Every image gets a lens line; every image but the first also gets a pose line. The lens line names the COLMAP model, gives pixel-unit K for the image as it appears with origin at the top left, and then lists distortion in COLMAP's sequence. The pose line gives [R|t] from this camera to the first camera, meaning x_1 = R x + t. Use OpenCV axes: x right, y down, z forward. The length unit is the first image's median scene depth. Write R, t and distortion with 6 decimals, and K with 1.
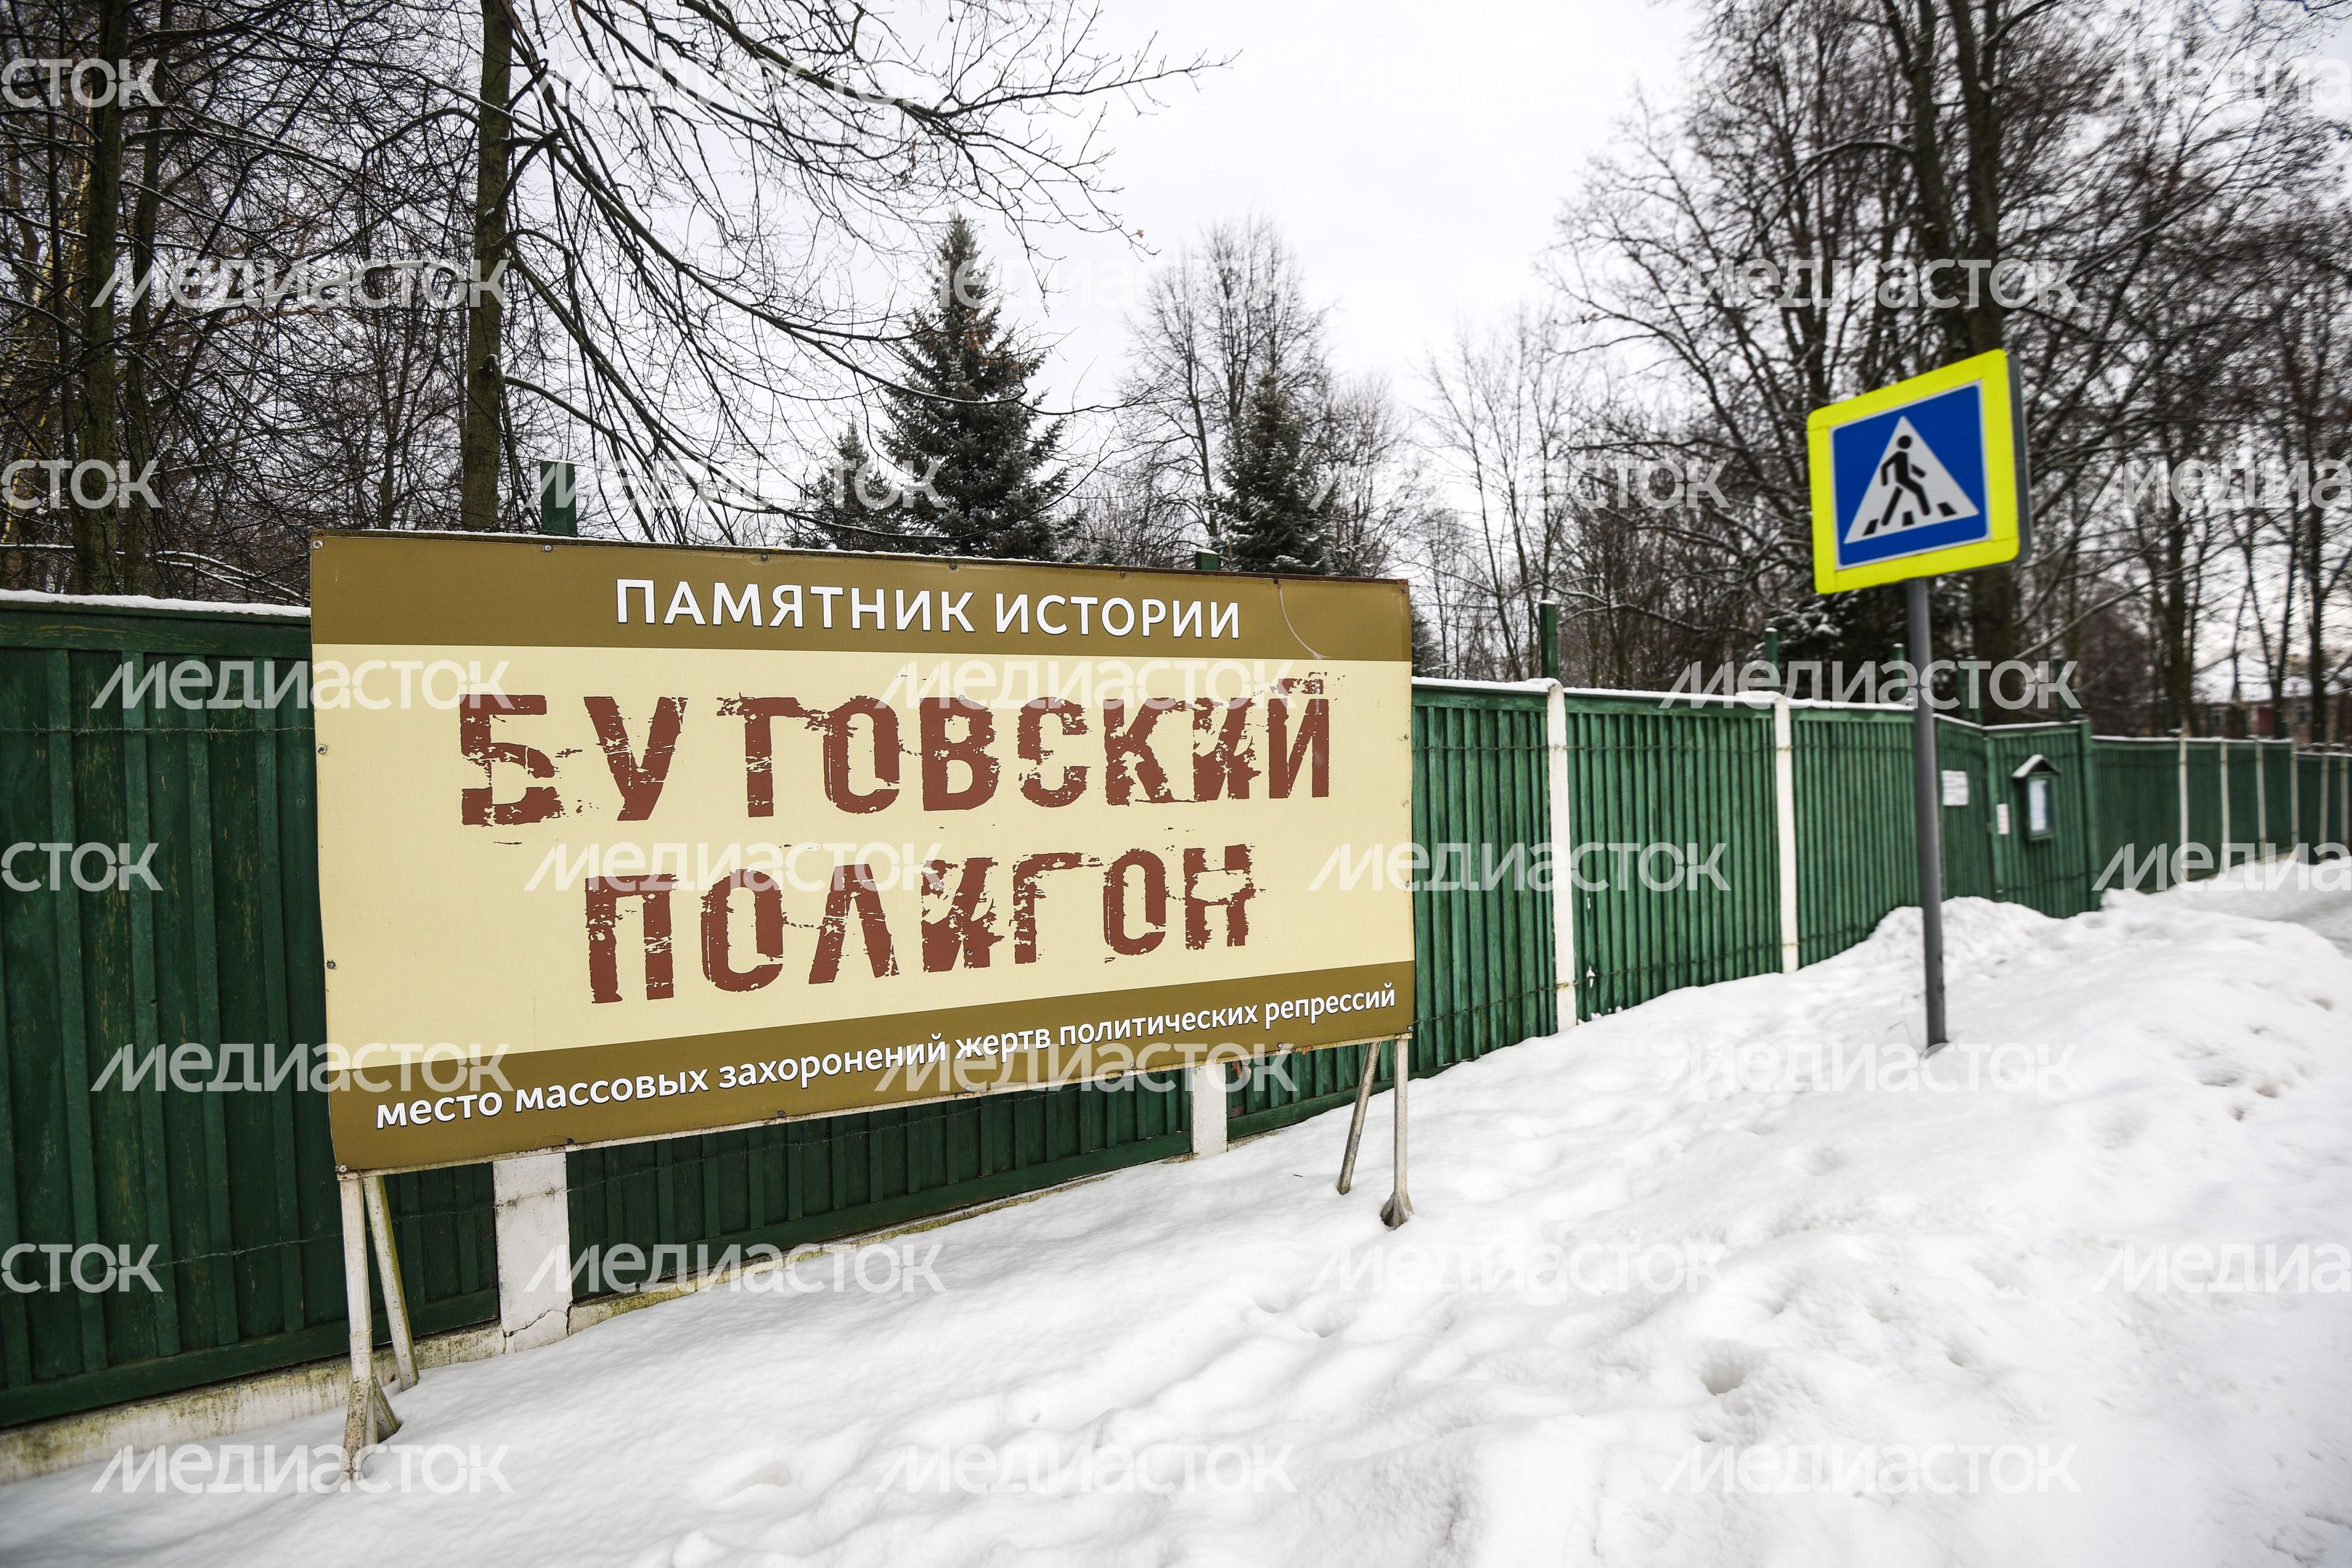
lens RADIAL K [[1128.6, 0, 1153.3], [0, 1128.6, 766.1], [0, 0, 1]] dist [0.001432, -0.031948]
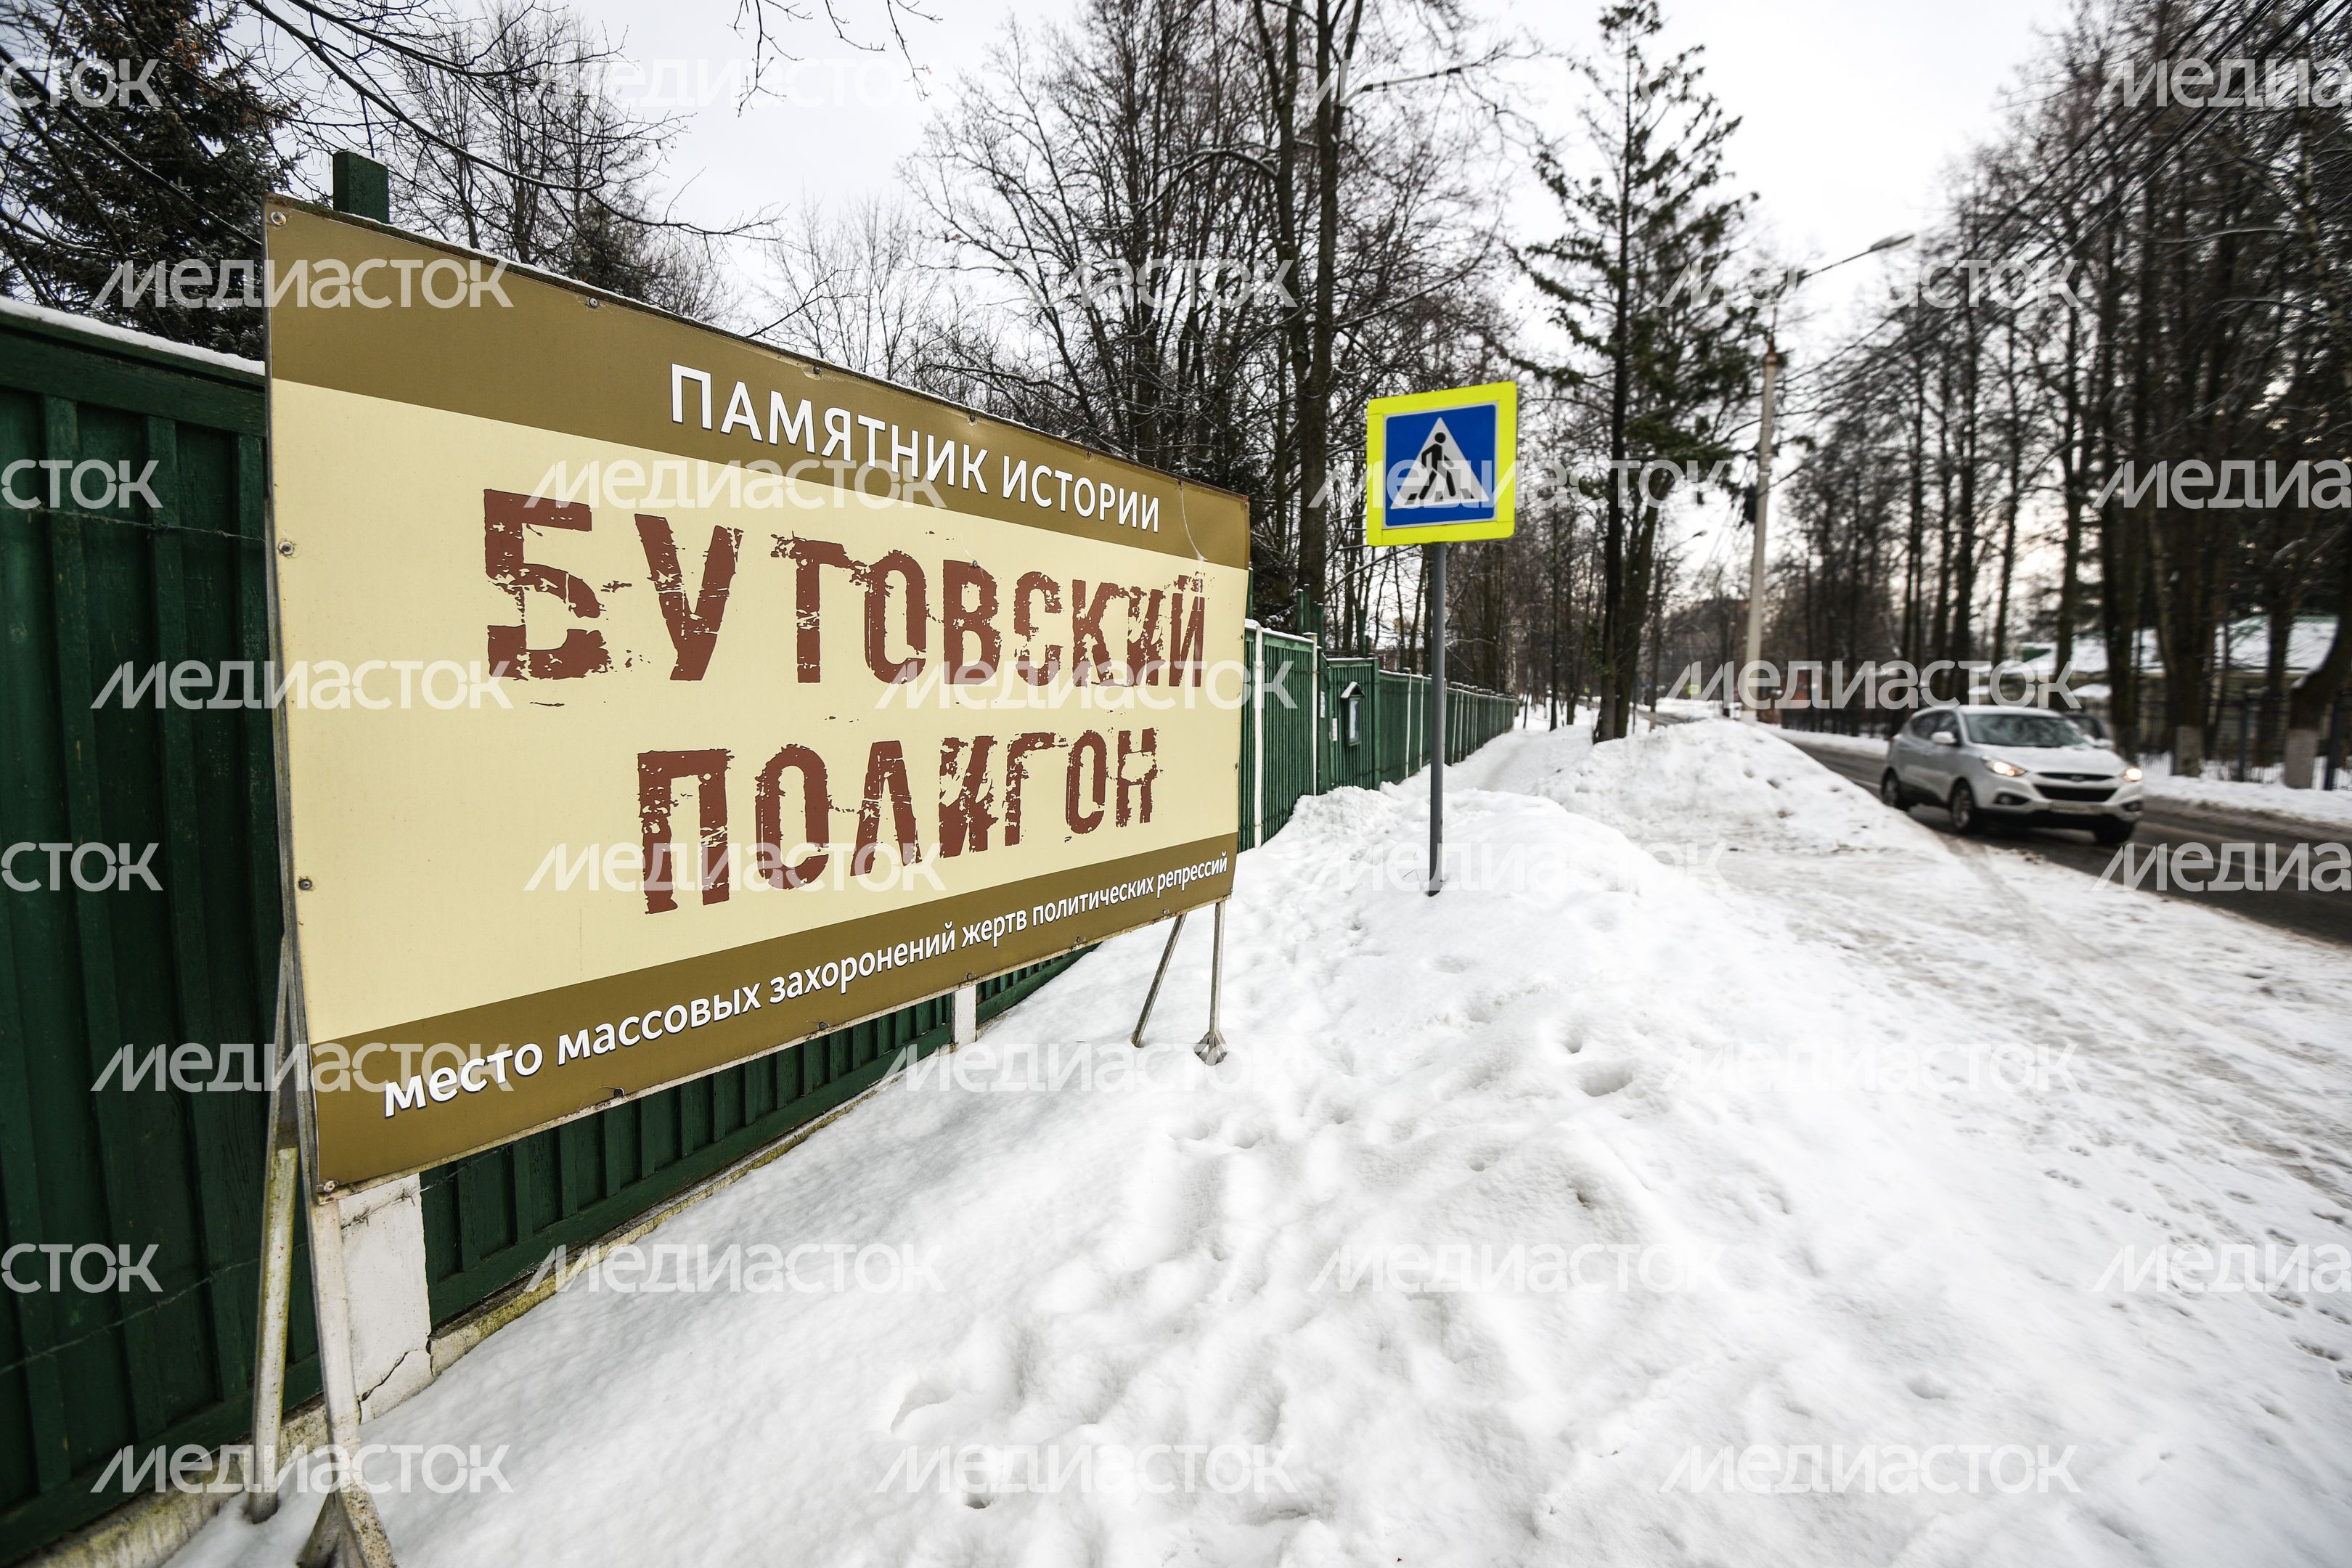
lens RADIAL K [[1158.3, 0, 1172.6], [0, 1158.3, 779.3], [0, 0, 1]] dist [0.004666, -0.036150]
pose [[0.779234, -0.014660, 0.626562, -0.636907], [-0.038118, 0.996767, 0.070727, 0.042378], [-0.625573, -0.078997, 0.776156, 0.142080]]
